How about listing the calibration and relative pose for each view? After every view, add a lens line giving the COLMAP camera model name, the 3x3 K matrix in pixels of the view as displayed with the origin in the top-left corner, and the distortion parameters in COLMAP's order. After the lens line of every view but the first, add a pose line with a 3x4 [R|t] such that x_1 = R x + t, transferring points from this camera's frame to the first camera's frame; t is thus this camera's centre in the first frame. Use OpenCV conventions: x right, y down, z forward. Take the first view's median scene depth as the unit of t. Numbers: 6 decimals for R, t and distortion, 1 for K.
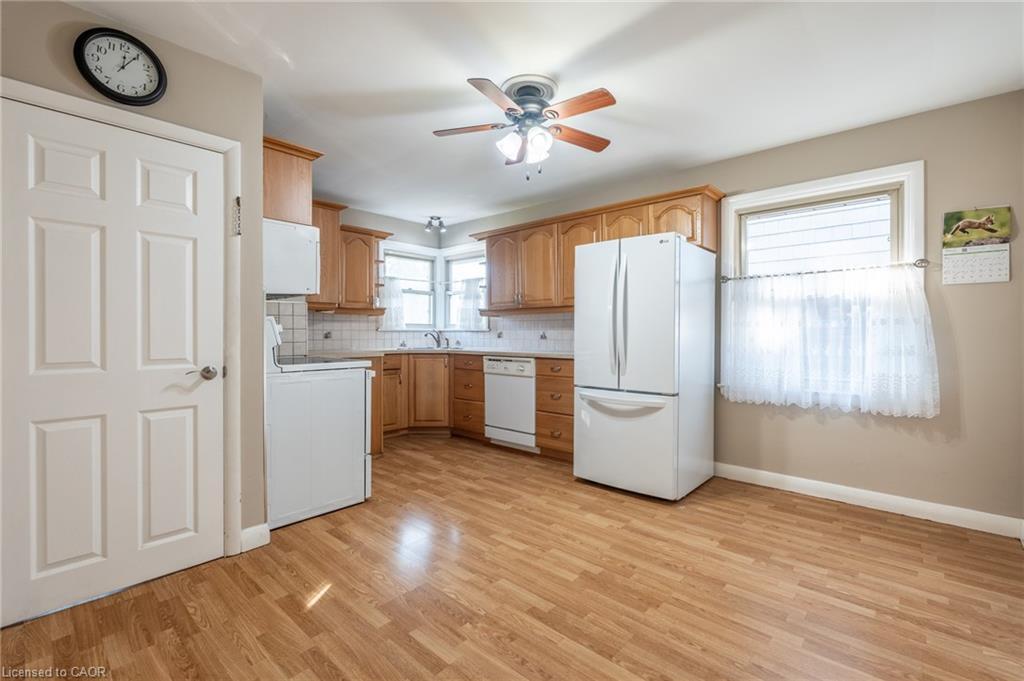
lens RADIAL K [[451.6, 0, 515.3], [0, 451.6, 349.1], [0, 0, 1]] dist [0.003526, -0.000156]
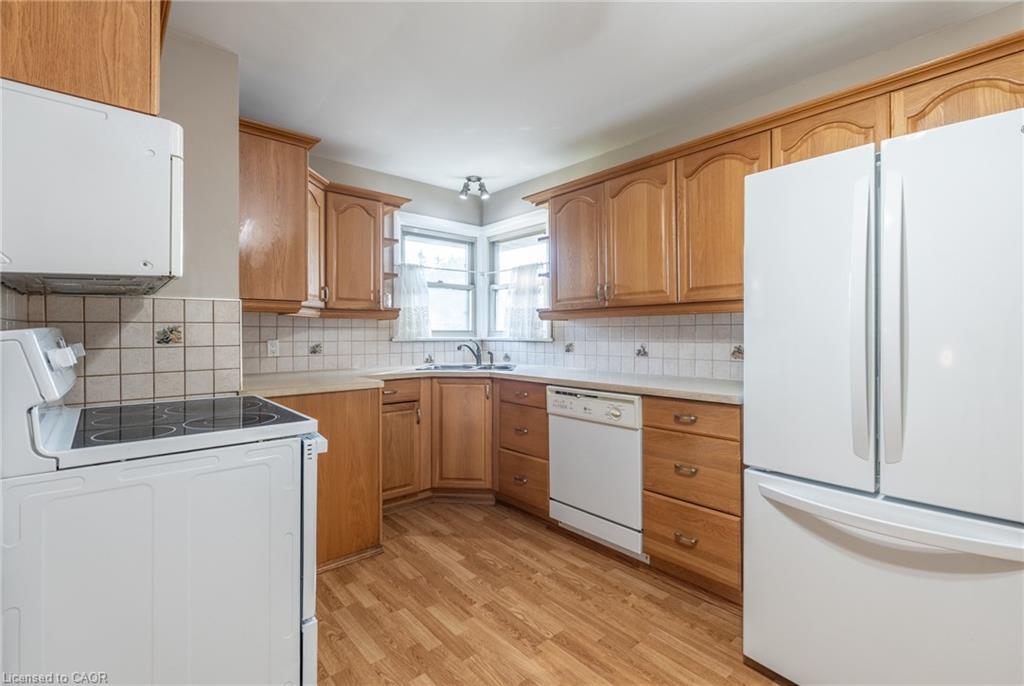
lens RADIAL K [[451.6, 0, 514.4], [0, 451.6, 331.8], [0, 0, 1]] dist [0.003526, -0.000156]
pose [[0.993410, -0.003440, -0.114565, -0.070624], [-0.001187, 0.999187, -0.040296, -0.052365], [0.114611, 0.040167, 0.992598, 0.623822]]
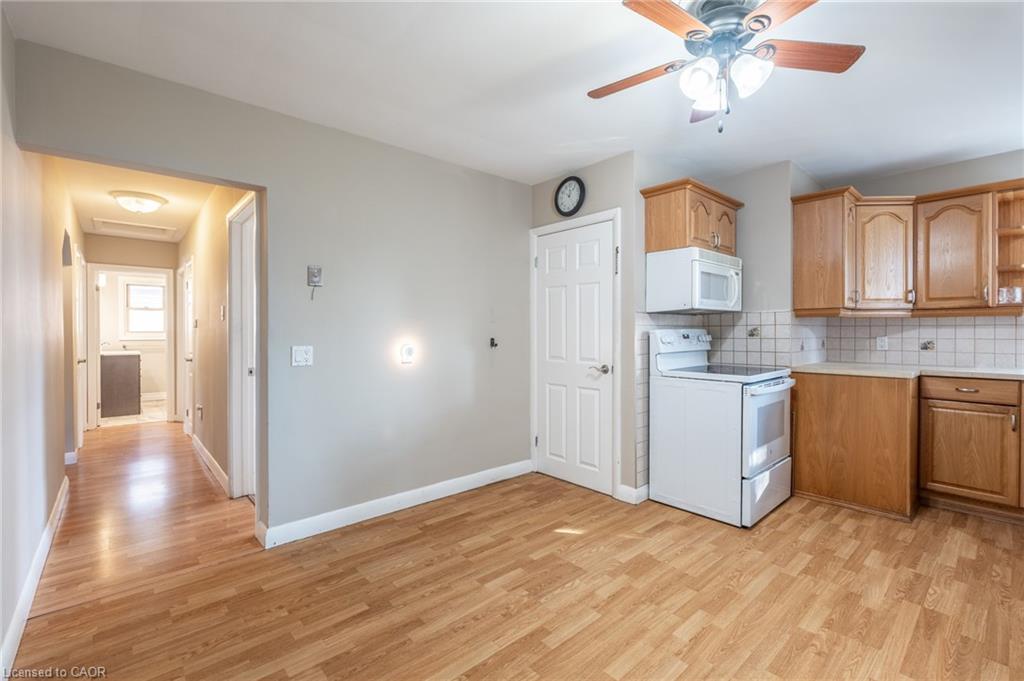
lens RADIAL K [[451.6, 0, 512.4], [0, 451.6, 355.6], [0, 0, 1]] dist [0.003526, -0.000156]
pose [[-0.114198, 0.048573, -0.992270, 0.696866], [-0.036994, 0.997903, 0.053107, -0.050302], [0.992769, 0.042773, -0.112161, 0.709631]]
